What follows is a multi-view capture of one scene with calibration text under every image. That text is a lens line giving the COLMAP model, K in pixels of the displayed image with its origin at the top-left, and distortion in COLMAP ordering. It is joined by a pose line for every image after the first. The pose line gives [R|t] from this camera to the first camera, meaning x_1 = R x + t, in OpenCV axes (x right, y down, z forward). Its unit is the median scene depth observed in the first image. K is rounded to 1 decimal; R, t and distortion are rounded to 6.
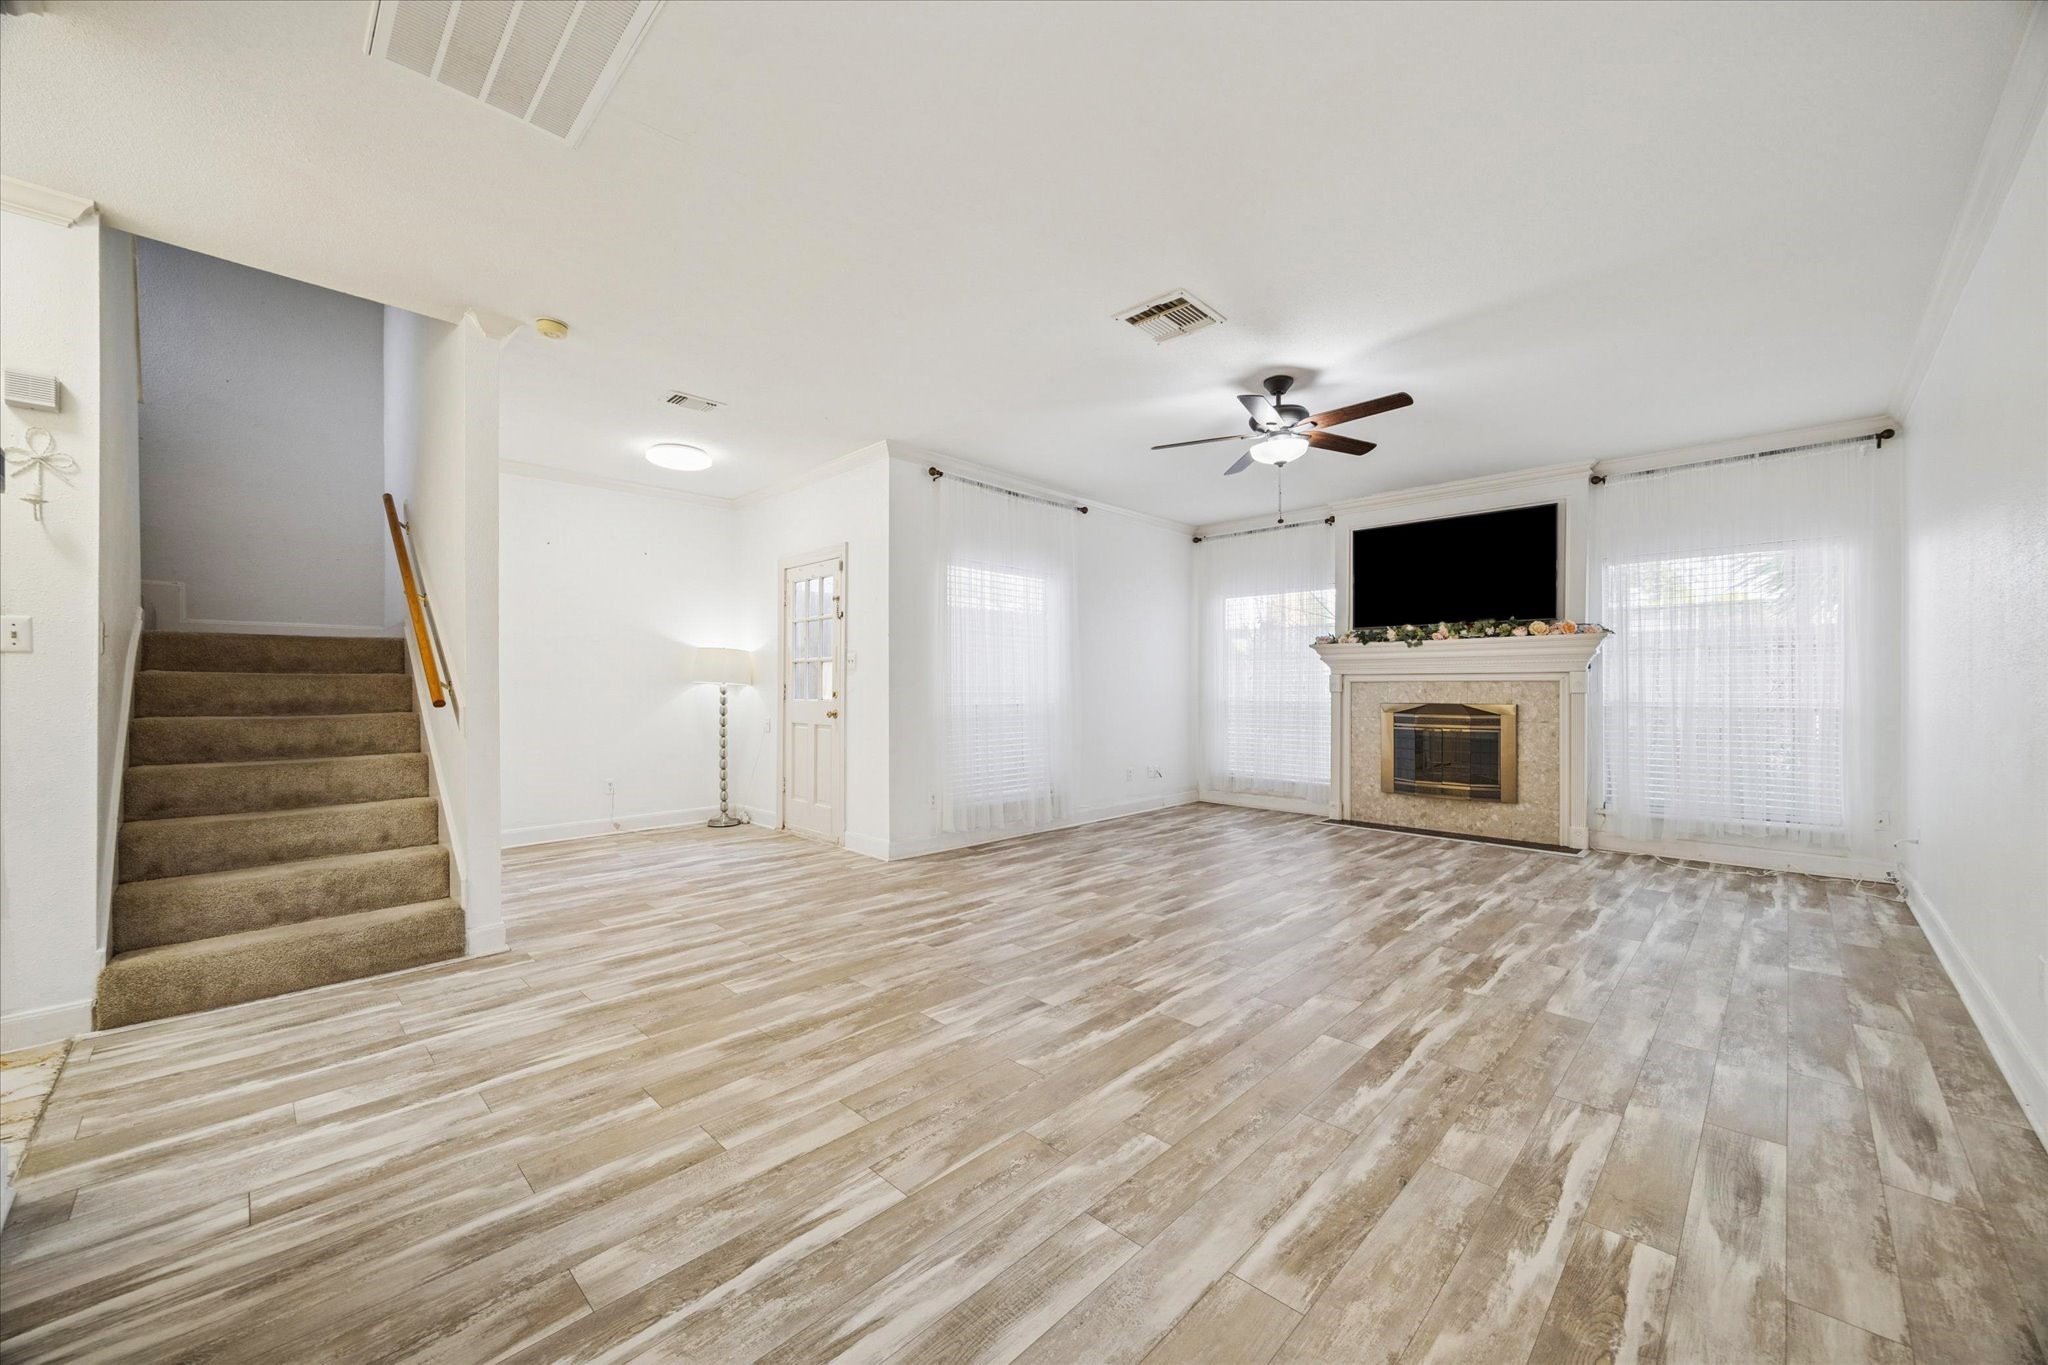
lens RADIAL K [[777.7, 0, 1031.8], [0, 777.7, 686.1], [0, 0, 1]] dist [-0.003362, 0.000241]
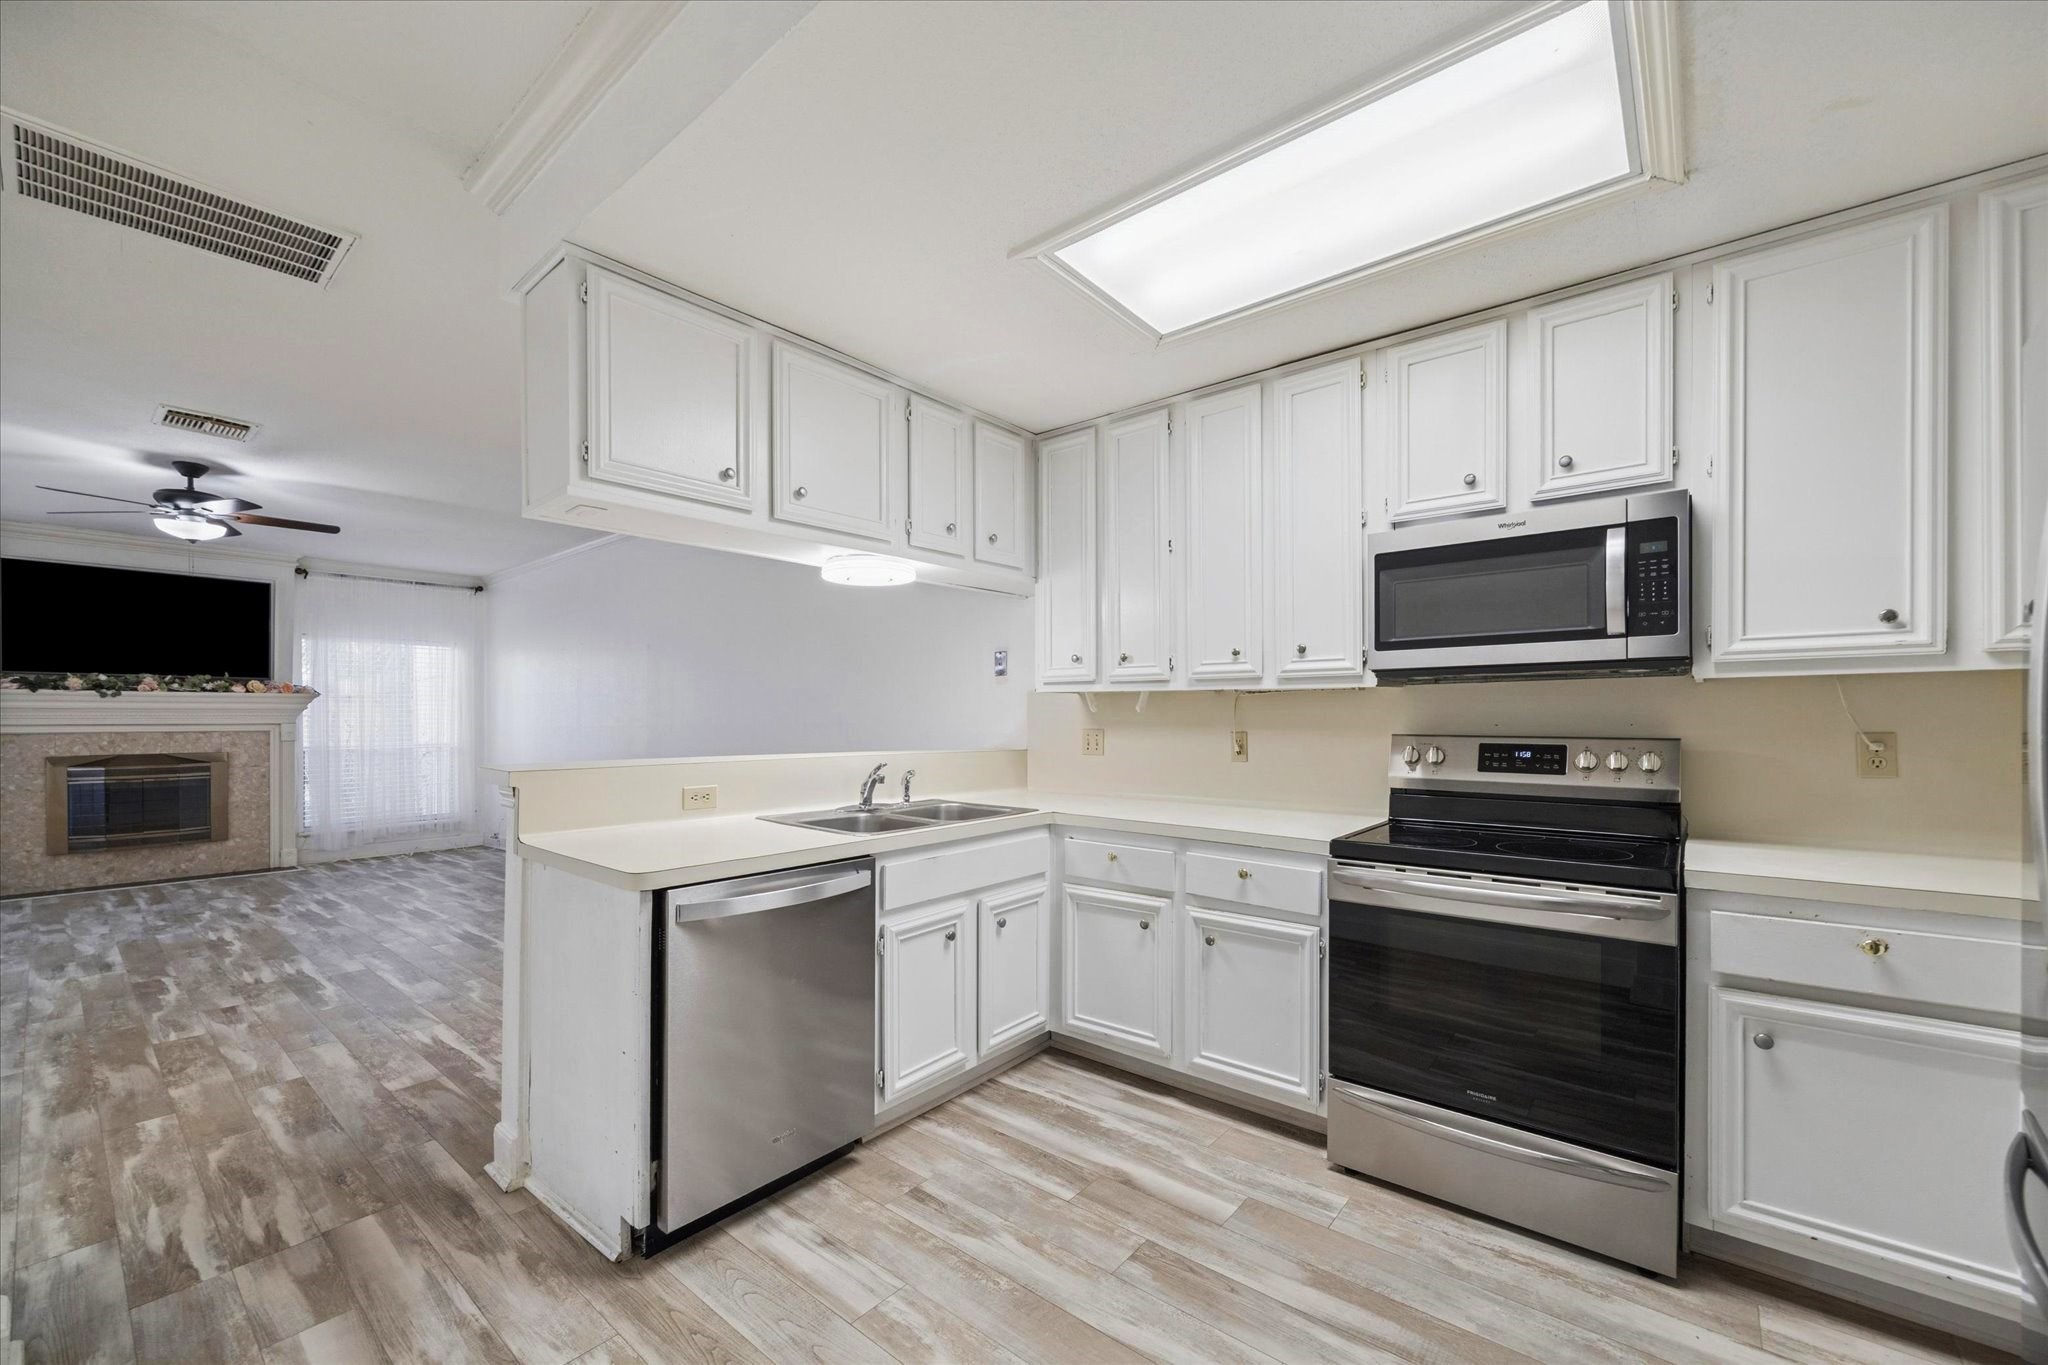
lens RADIAL K [[820.6, 0, 1030.4], [0, 820.6, 719.5], [0, 0, 1]] dist [0.001228, -0.000381]
pose [[-0.080815, 0.003956, 0.996721, -1.365077], [0.004978, 0.999981, -0.003565, -0.028315], [-0.996717, 0.004673, -0.080833, -0.140193]]
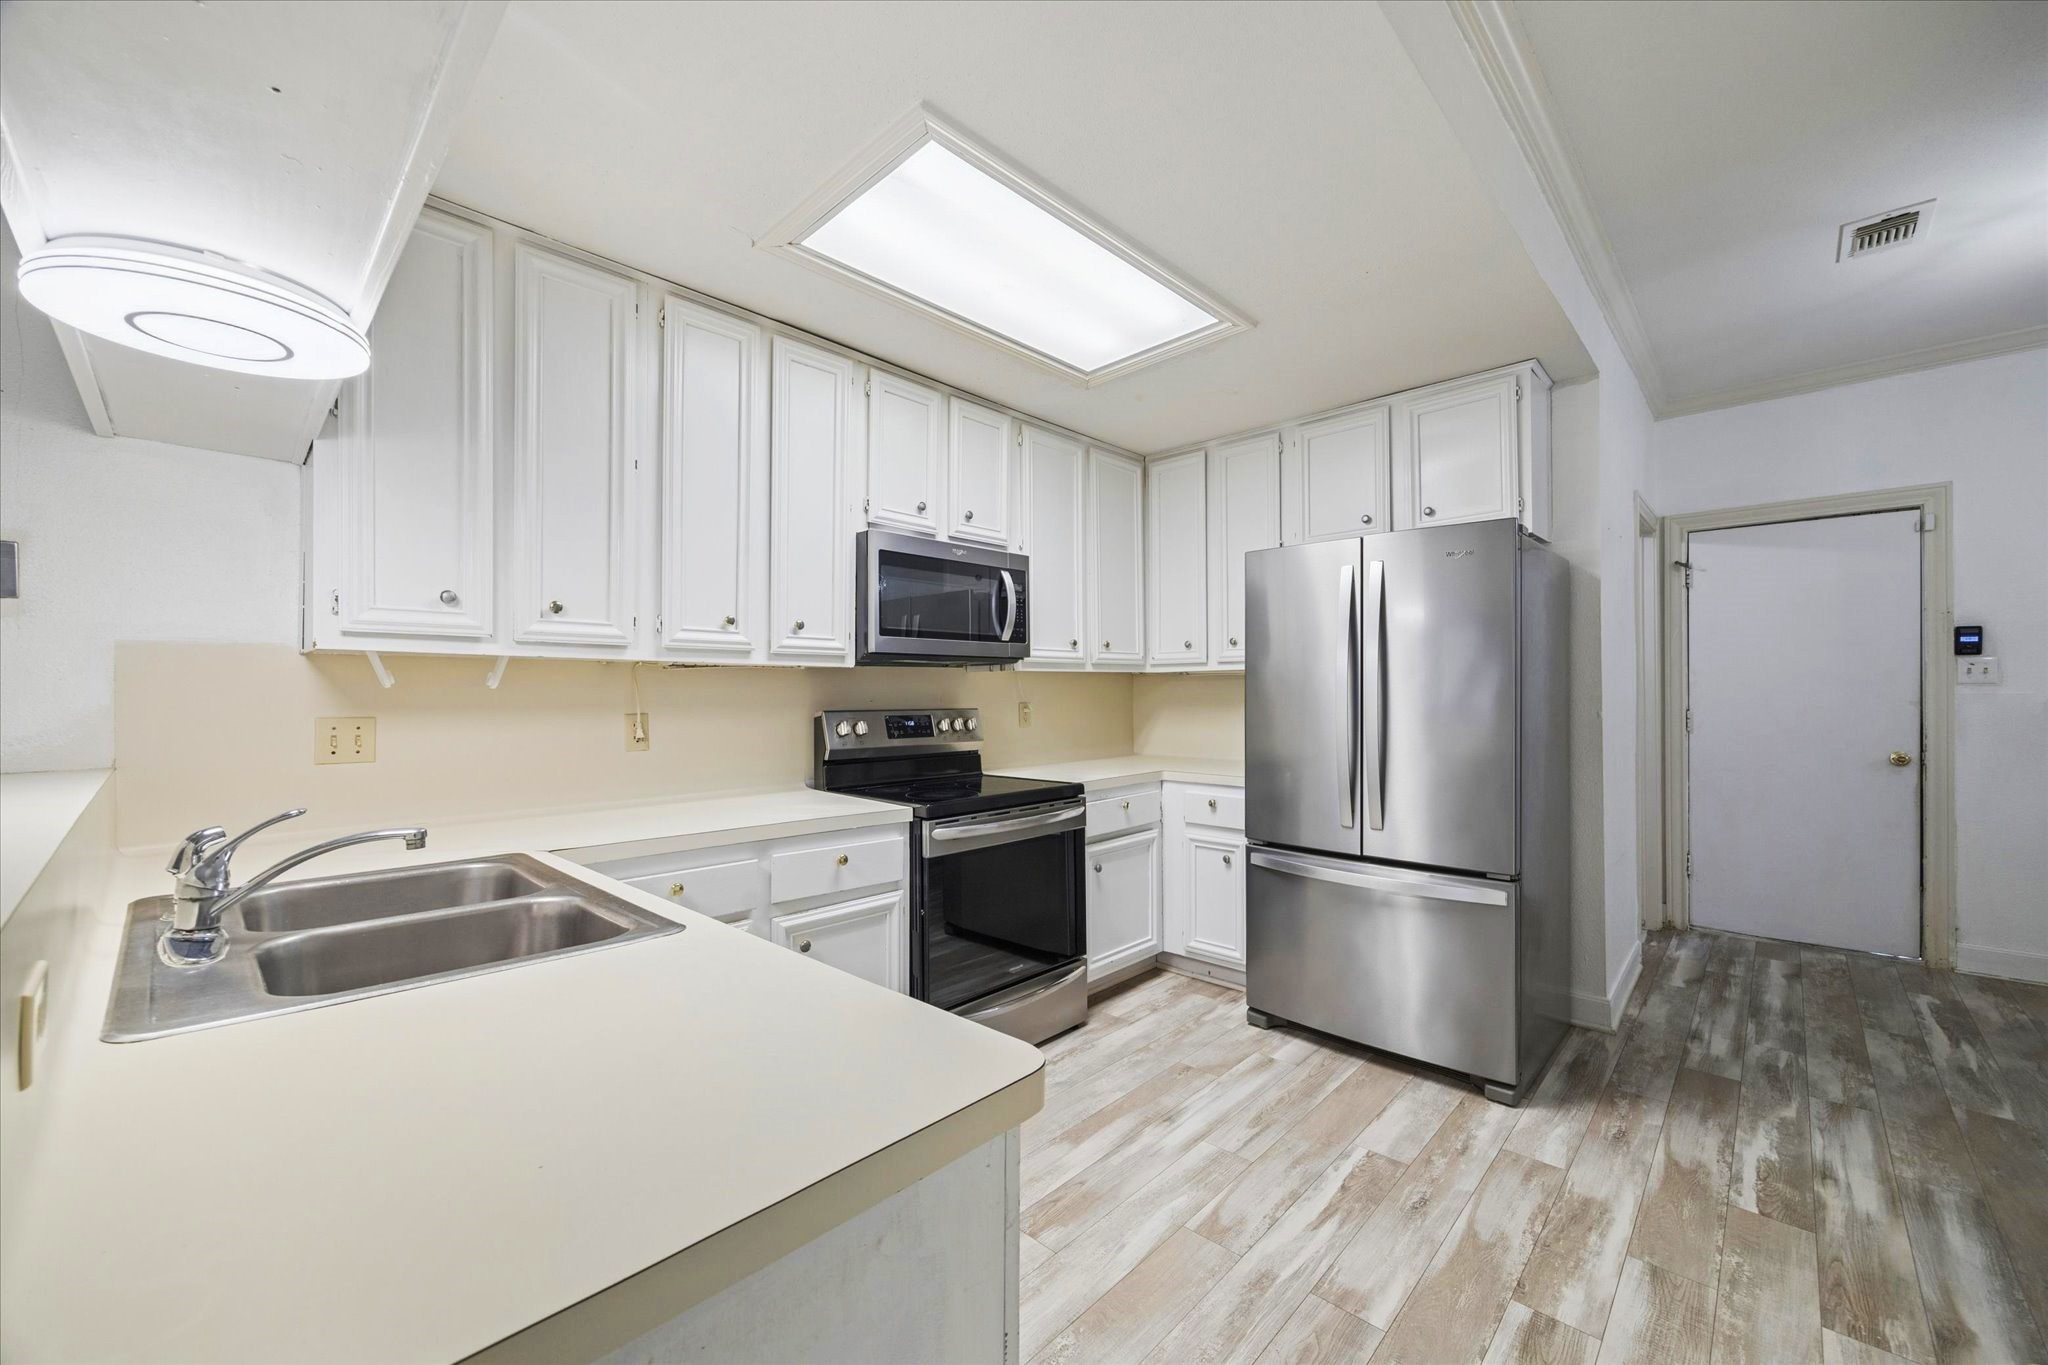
lens RADIAL K [[777.7, 0, 1080.1], [0, 777.7, 686.9], [0, 0, 1]] dist [-0.003362, 0.000241]
pose [[-0.999575, 0.008241, -0.027952, -0.721015], [0.008366, 0.999956, -0.004353, -0.035720], [0.027915, -0.004585, -0.999600, 0.364727]]
